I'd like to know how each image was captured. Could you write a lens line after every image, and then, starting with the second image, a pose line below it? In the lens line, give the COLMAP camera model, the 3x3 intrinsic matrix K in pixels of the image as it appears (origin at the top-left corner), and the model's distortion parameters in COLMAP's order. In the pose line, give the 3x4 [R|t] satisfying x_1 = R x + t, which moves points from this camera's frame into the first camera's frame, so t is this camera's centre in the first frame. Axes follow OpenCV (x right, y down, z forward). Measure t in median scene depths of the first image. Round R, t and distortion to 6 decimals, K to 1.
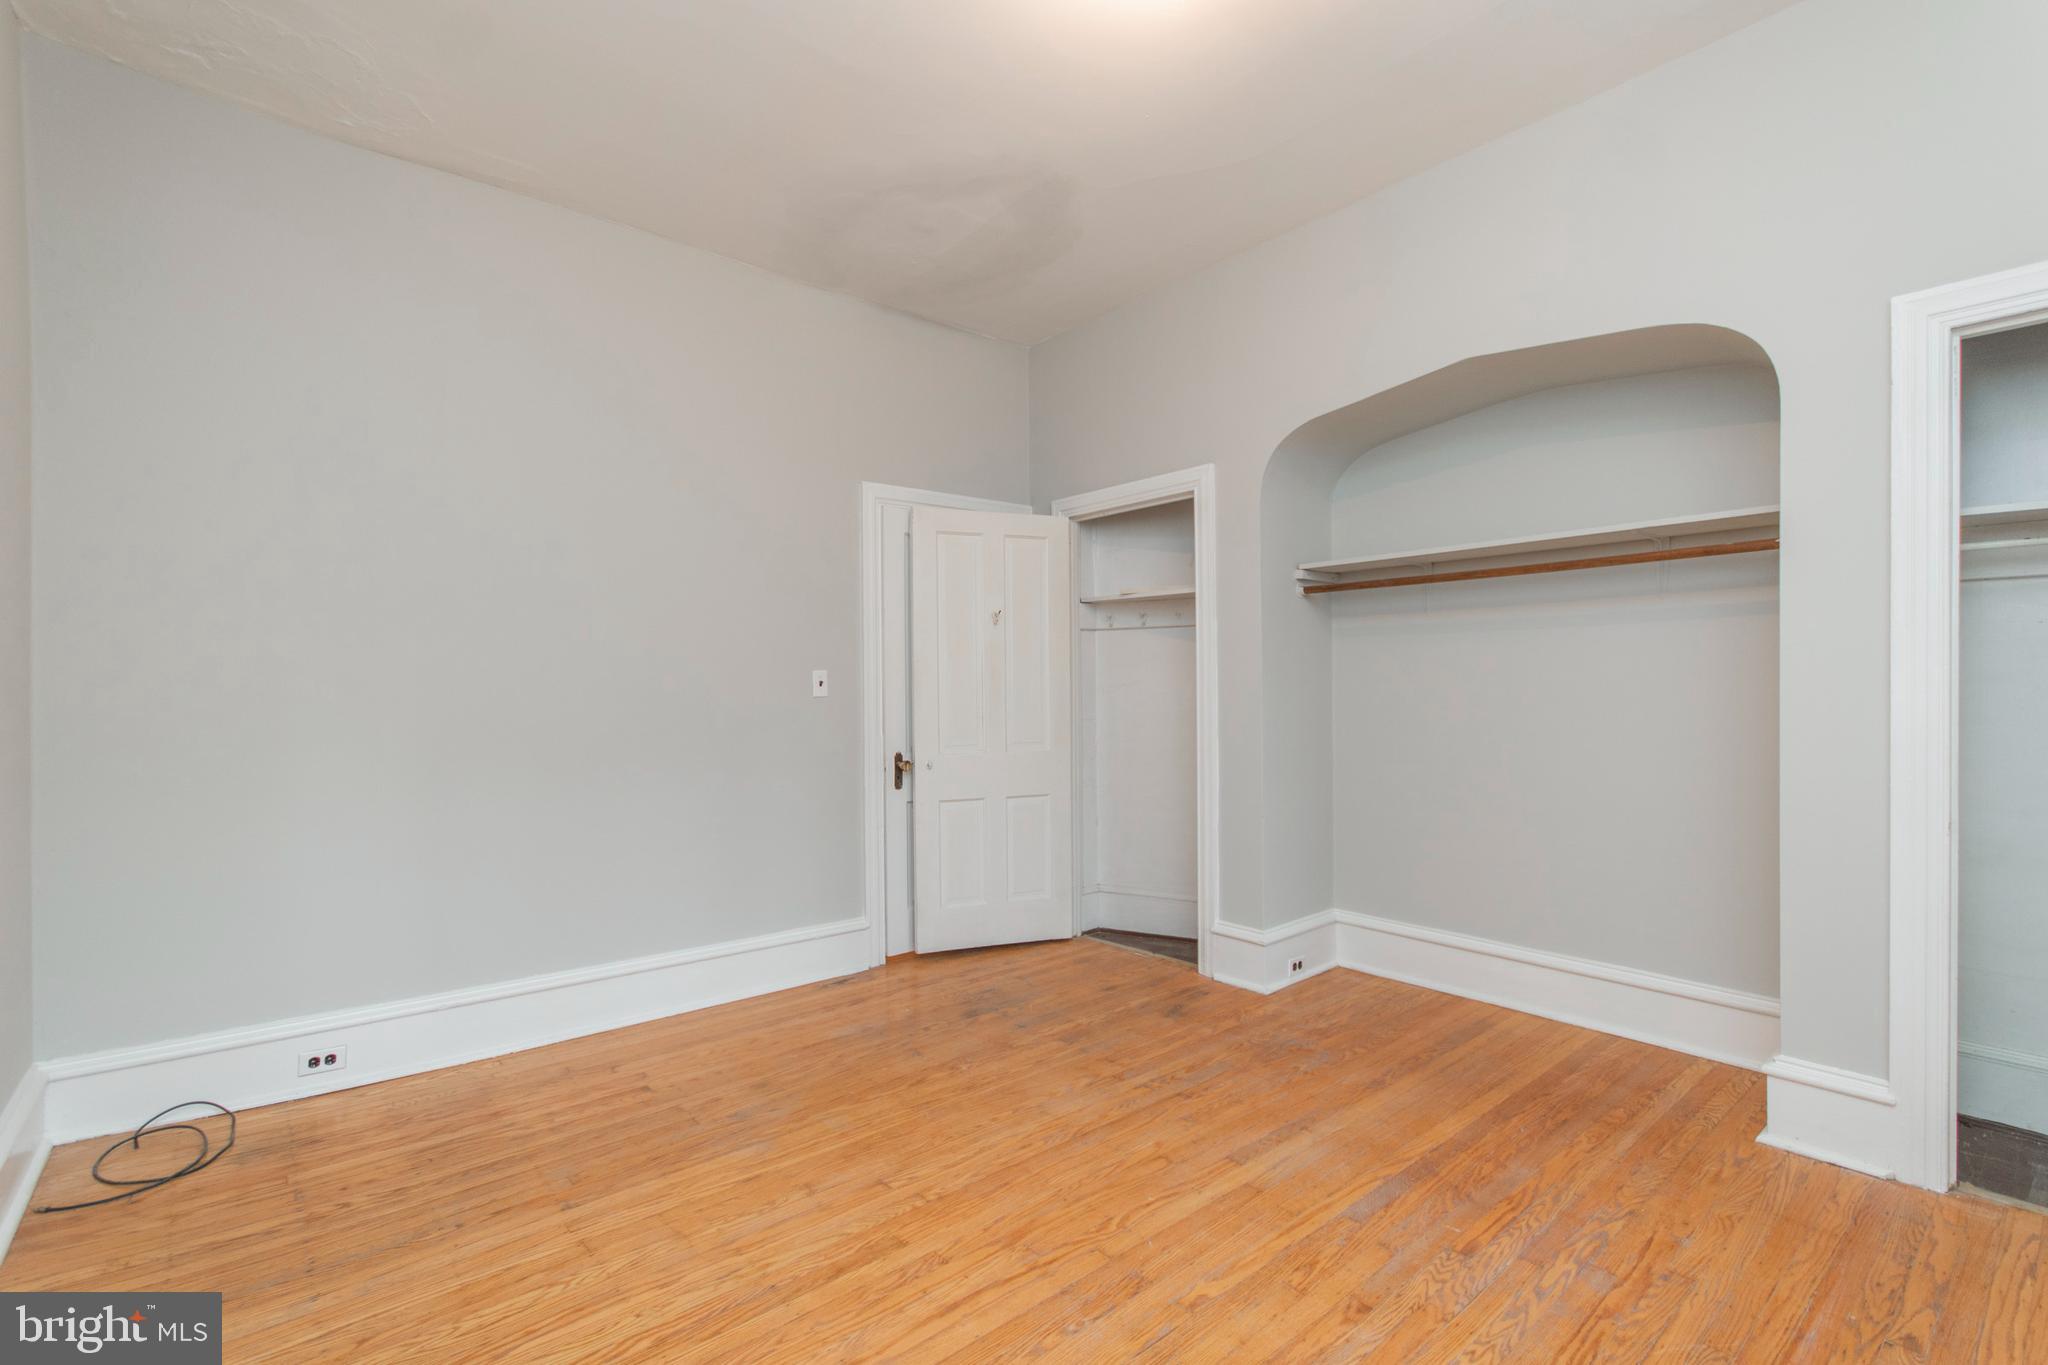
lens RADIAL K [[920.2, 0, 978.7], [0, 920.2, 711.0], [0, 0, 1]] dist [0.005621, 0.000141]
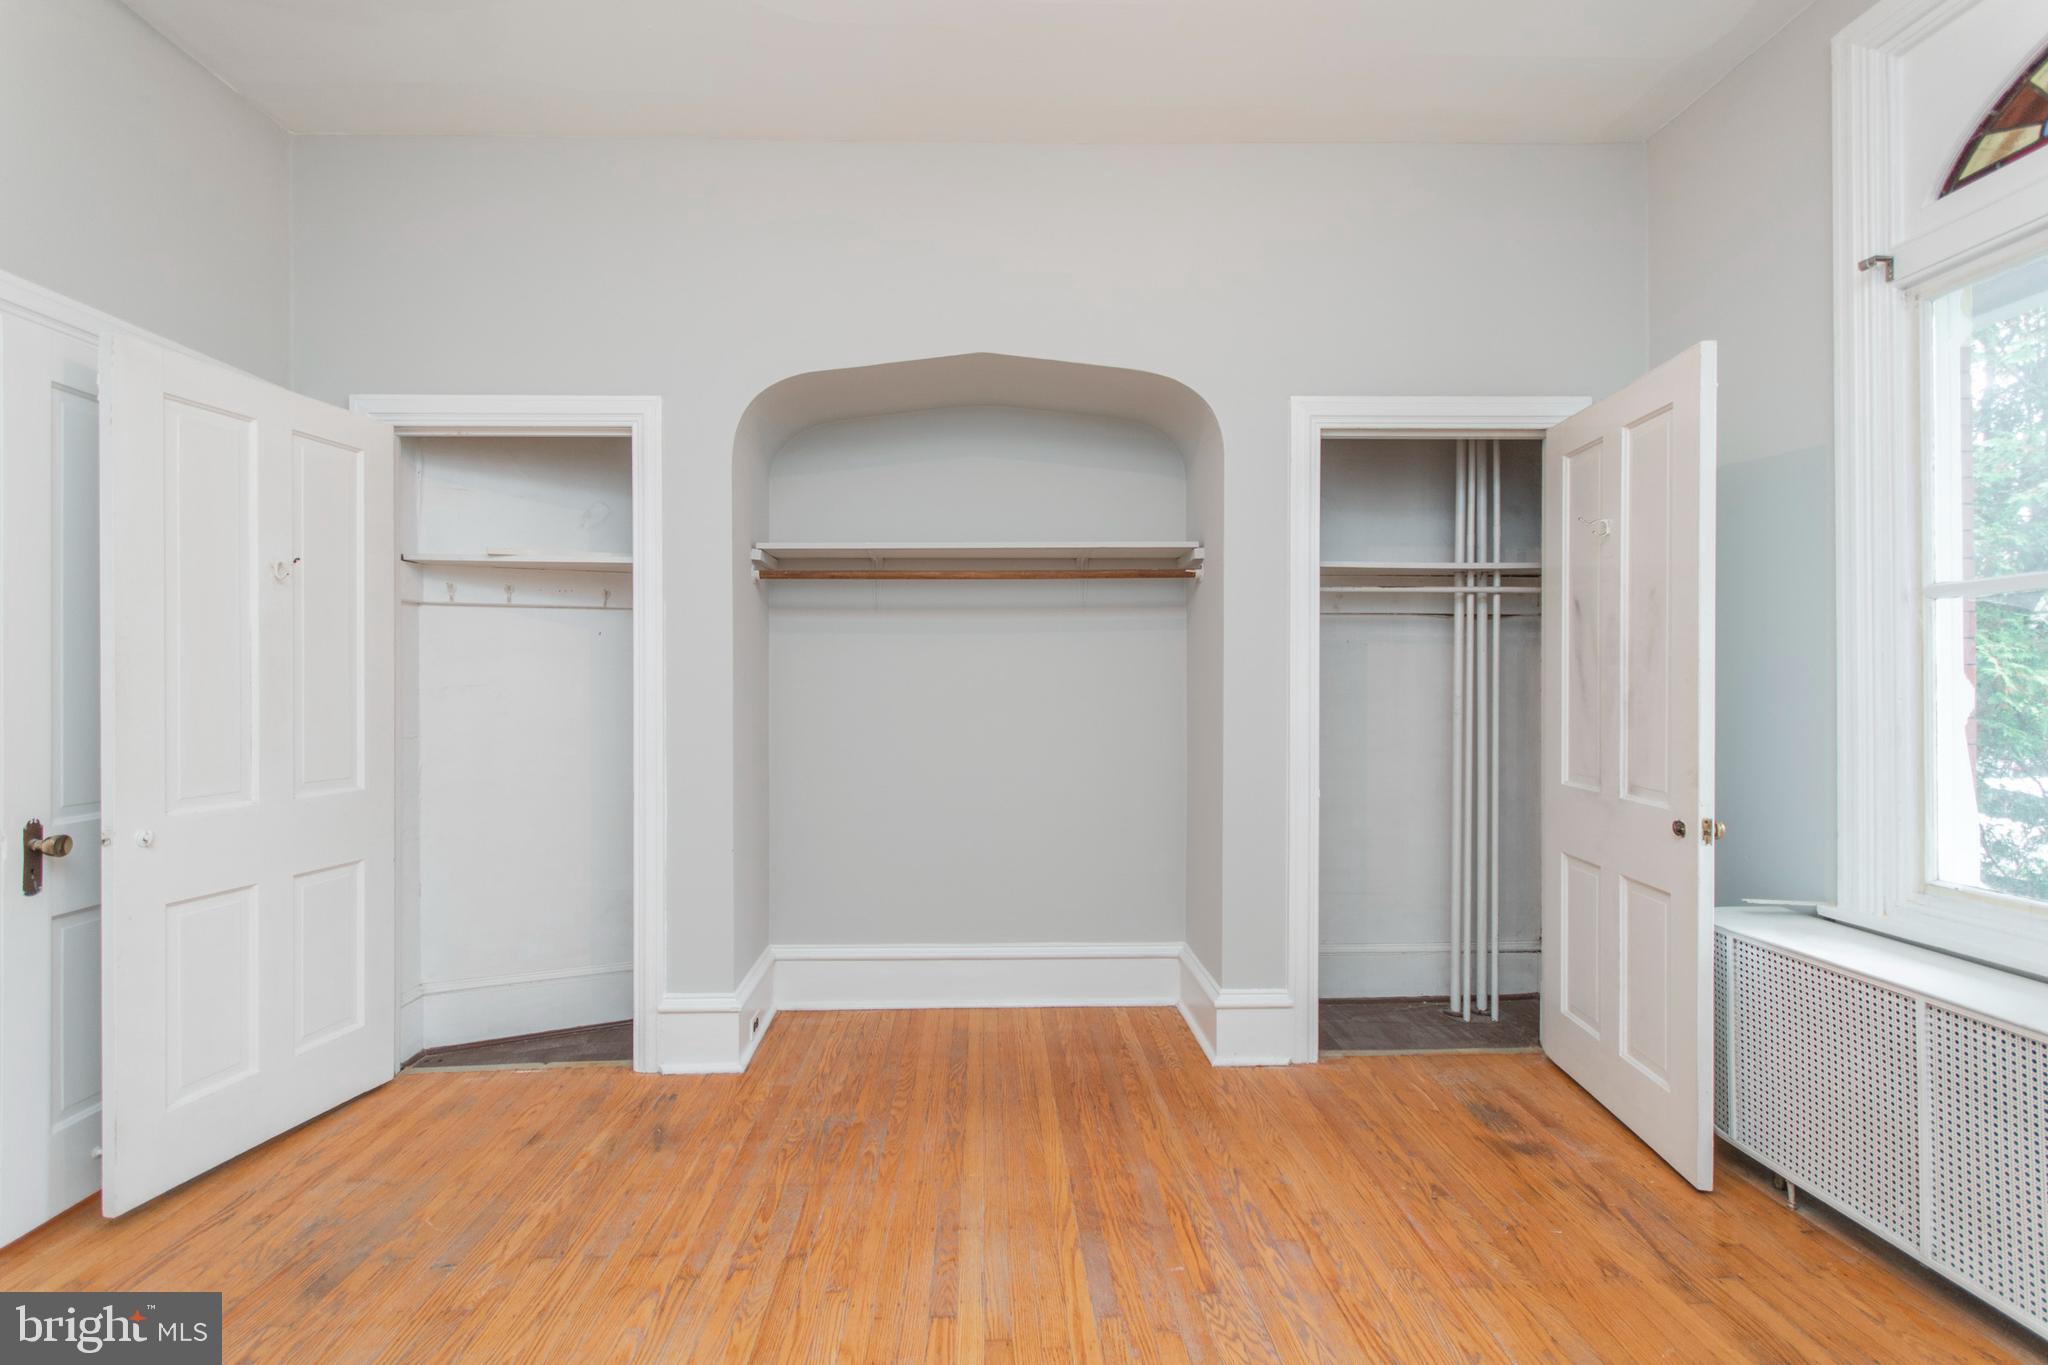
lens RADIAL K [[920.2, 0, 1014.7], [0, 920.2, 684.0], [0, 0, 1]] dist [0.005621, 0.000141]
pose [[0.601745, 0.009006, 0.798637, -0.216738], [0.018831, 0.999498, -0.025459, -0.007040], [-0.798466, 0.030359, 0.601274, 0.355646]]
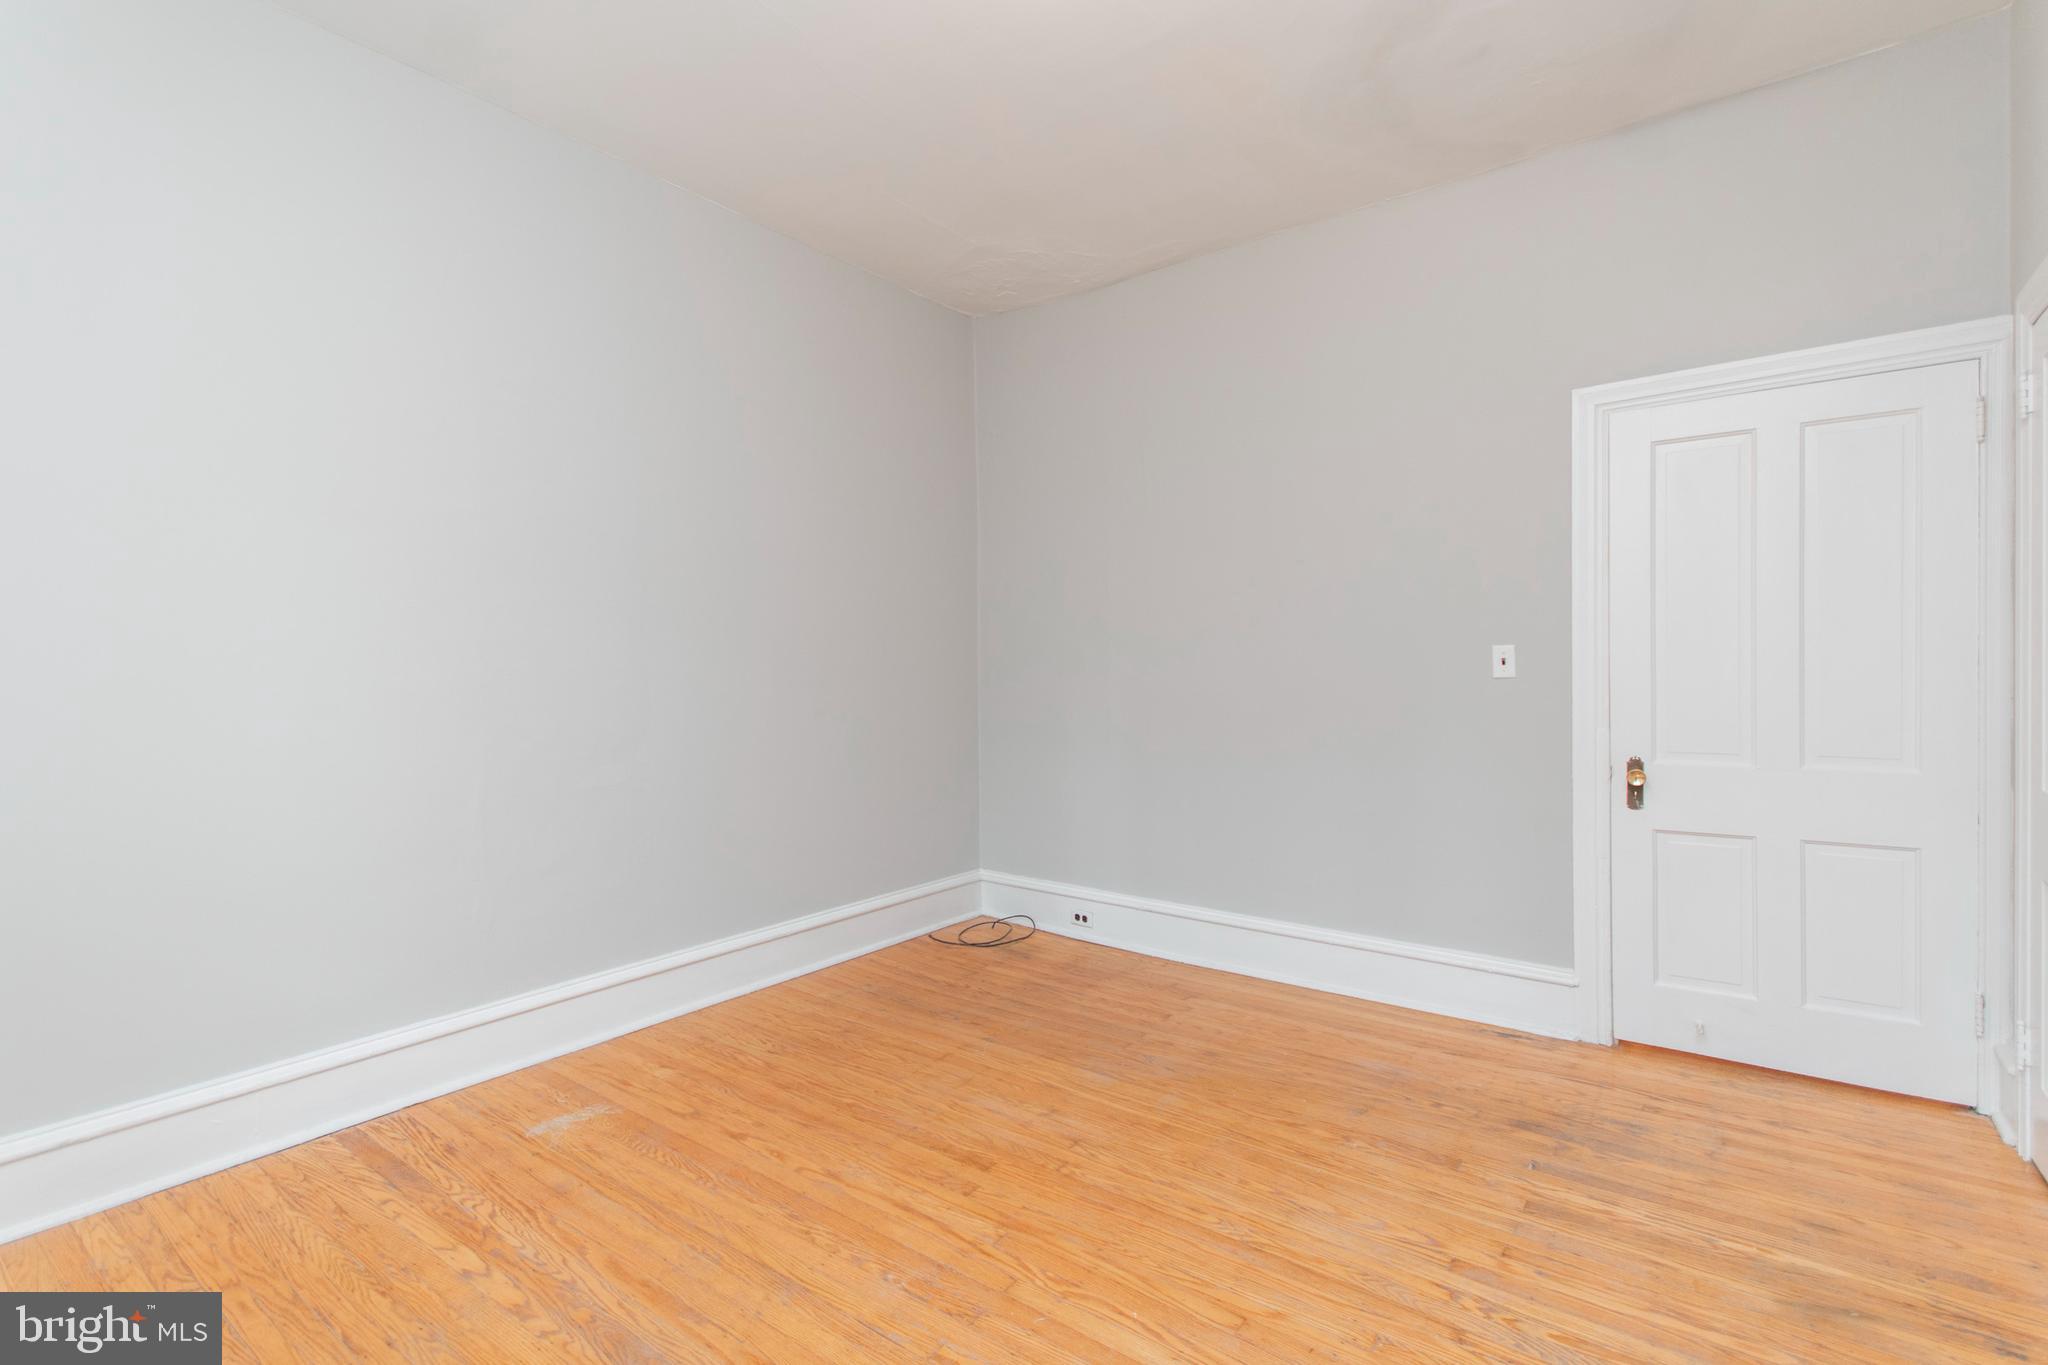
lens RADIAL K [[920.2, 0, 1030.2], [0, 920.2, 668.1], [0, 0, 1]] dist [0.005621, 0.000141]
pose [[0.241598, -0.000715, -0.970376, 0.642751], [-0.011811, 0.999923, -0.003677, -0.020239], [0.970304, 0.012349, 0.241571, 0.483736]]
